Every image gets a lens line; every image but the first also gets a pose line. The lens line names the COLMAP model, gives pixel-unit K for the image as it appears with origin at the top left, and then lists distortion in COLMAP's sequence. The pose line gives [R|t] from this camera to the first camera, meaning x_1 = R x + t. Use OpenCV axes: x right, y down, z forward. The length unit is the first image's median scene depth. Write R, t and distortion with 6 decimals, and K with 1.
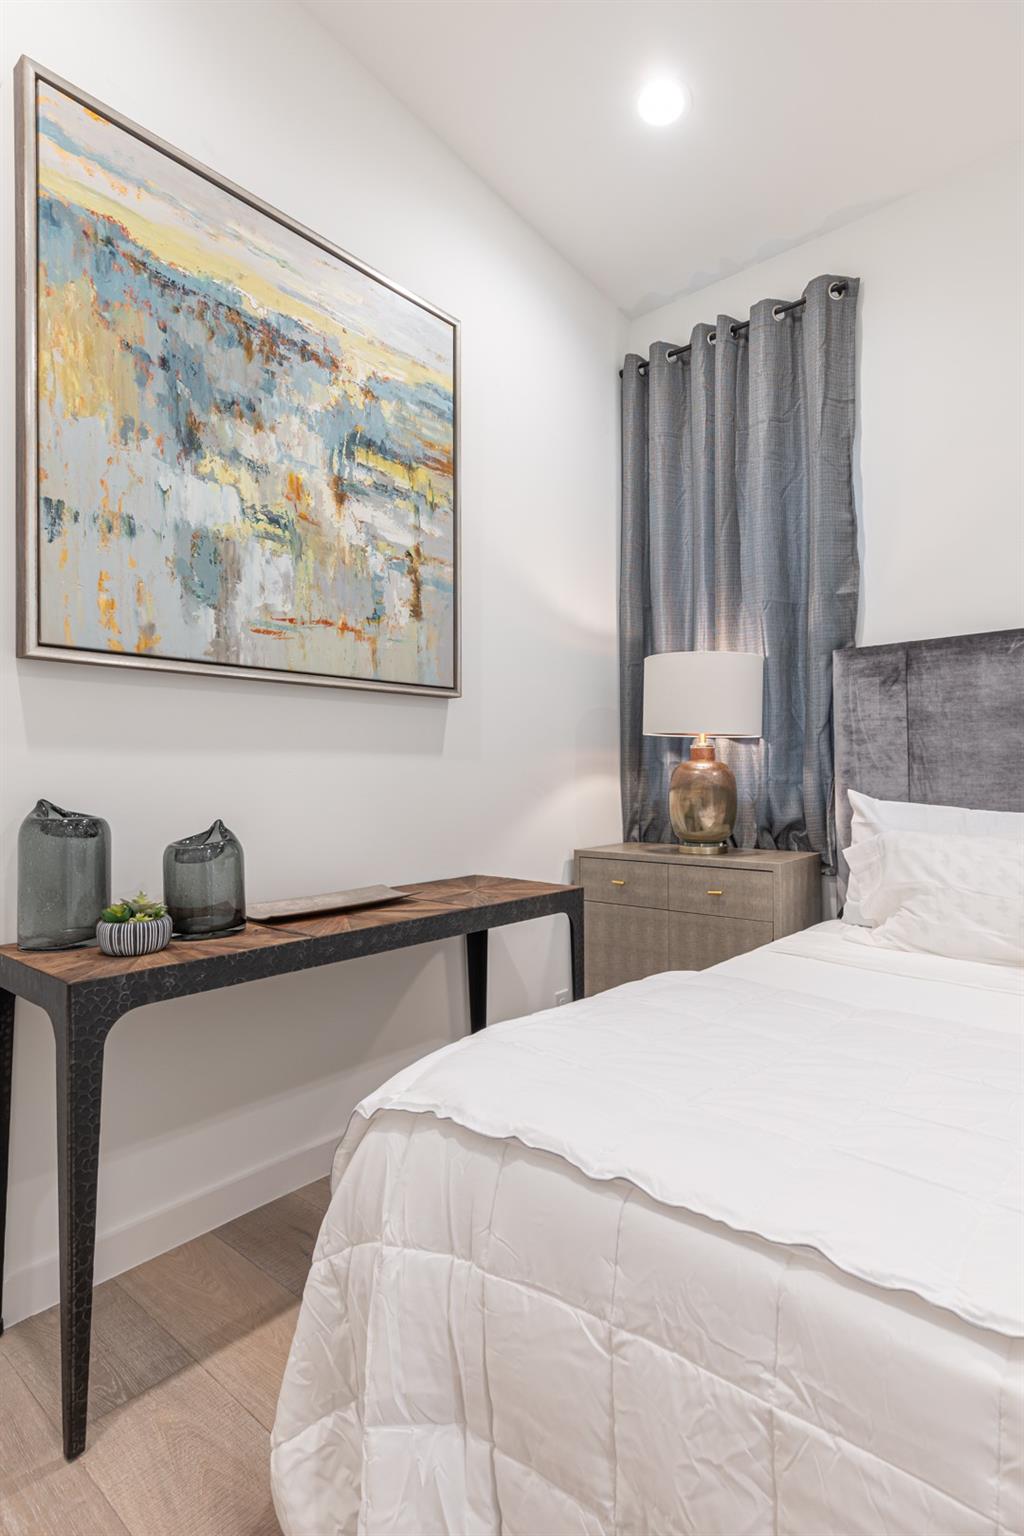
lens RADIAL K [[756.3, 0, 514.7], [0, 756.3, 771.8], [0, 0, 1]] dist [-0.003905, 0.001148]
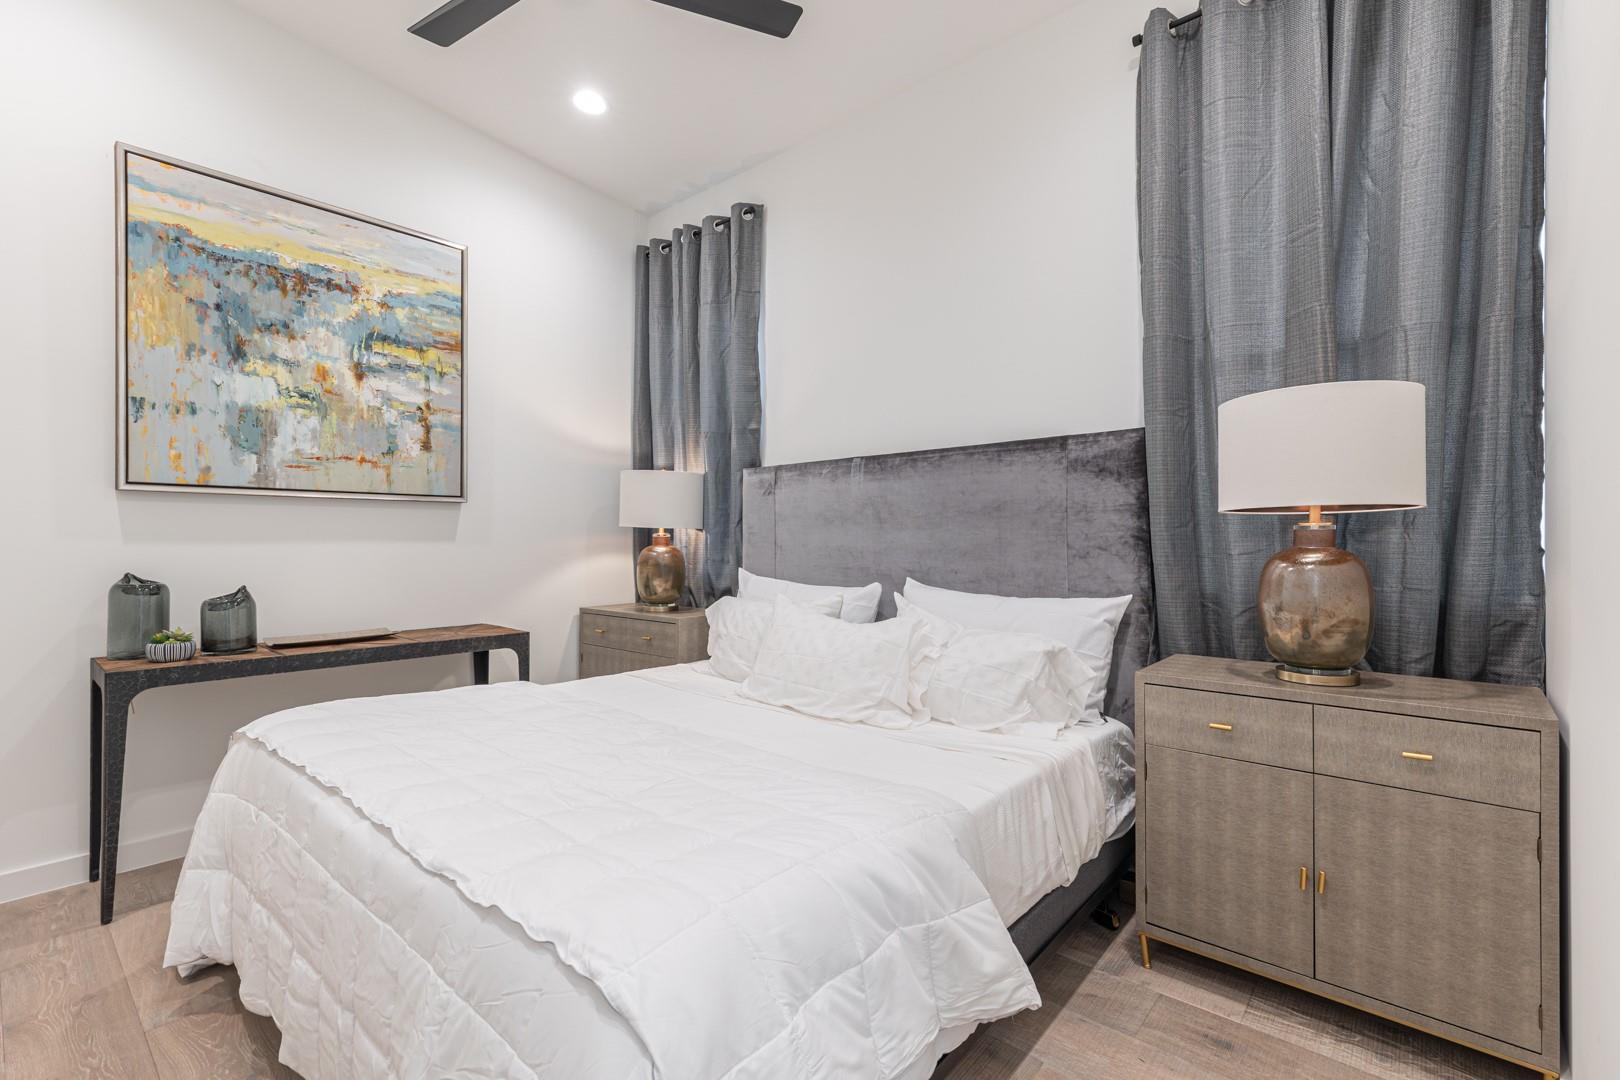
lens RADIAL K [[739.5, 0, 806.6], [0, 739.5, 536.7], [0, 0, 1]] dist [0.004039, 0.000137]
pose [[0.999064, 0.008909, -0.042330, 0.809403], [-0.008755, 0.999954, 0.003819, -0.053825], [0.042362, -0.003444, 0.999096, -0.510488]]
